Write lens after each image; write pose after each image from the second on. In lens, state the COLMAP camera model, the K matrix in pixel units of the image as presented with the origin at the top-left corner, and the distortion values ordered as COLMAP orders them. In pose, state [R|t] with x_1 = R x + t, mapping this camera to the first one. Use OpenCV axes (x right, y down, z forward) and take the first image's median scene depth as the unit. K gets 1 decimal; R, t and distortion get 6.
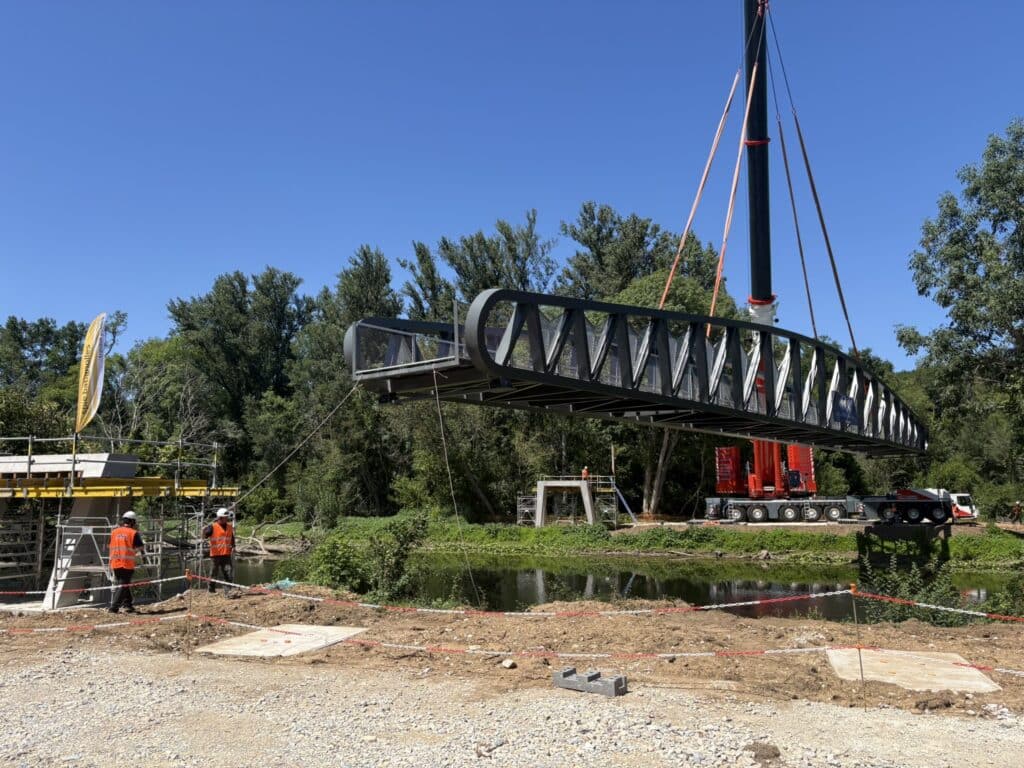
lens RADIAL K [[773.0, 0, 512.0], [0, 773.0, 384.0], [0, 0, 1]] dist [0.075815, -0.003345]
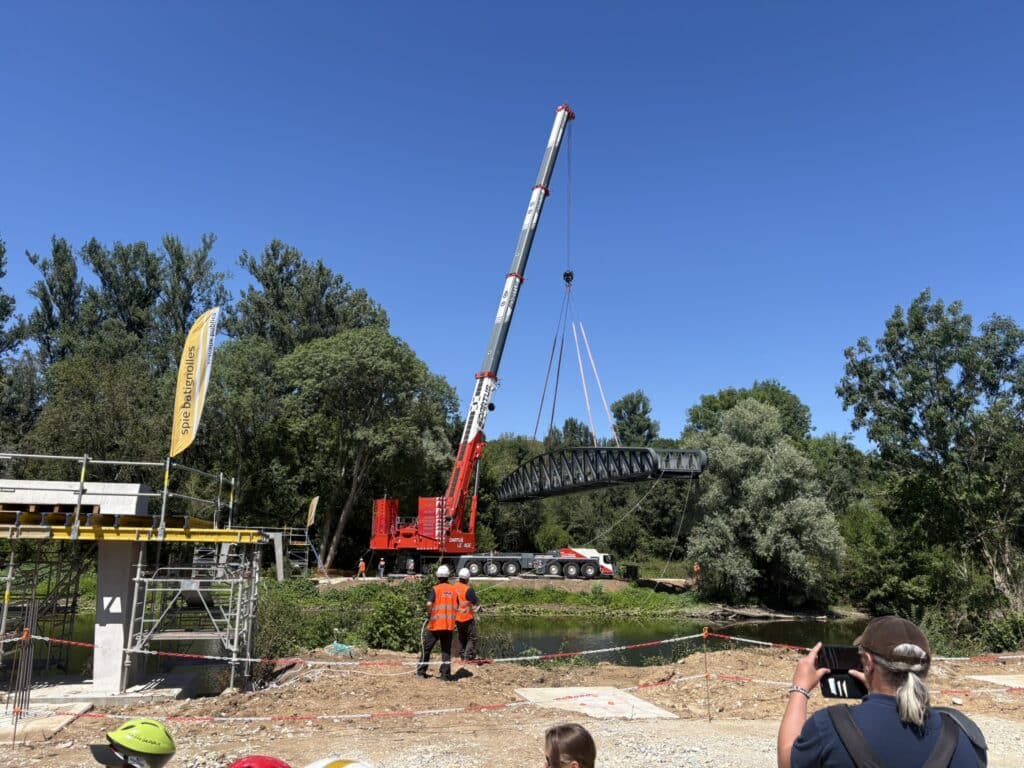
lens RADIAL K [[777.1, 0, 505.8], [0, 777.1, 369.9], [0, 0, 1]] dist [0.004270, -0.000094]
pose [[0.838031, 0.143583, 0.526391, -0.204278], [-0.098773, 0.988736, -0.112447, 0.008702], [-0.536607, 0.042241, 0.842774, 0.050514]]
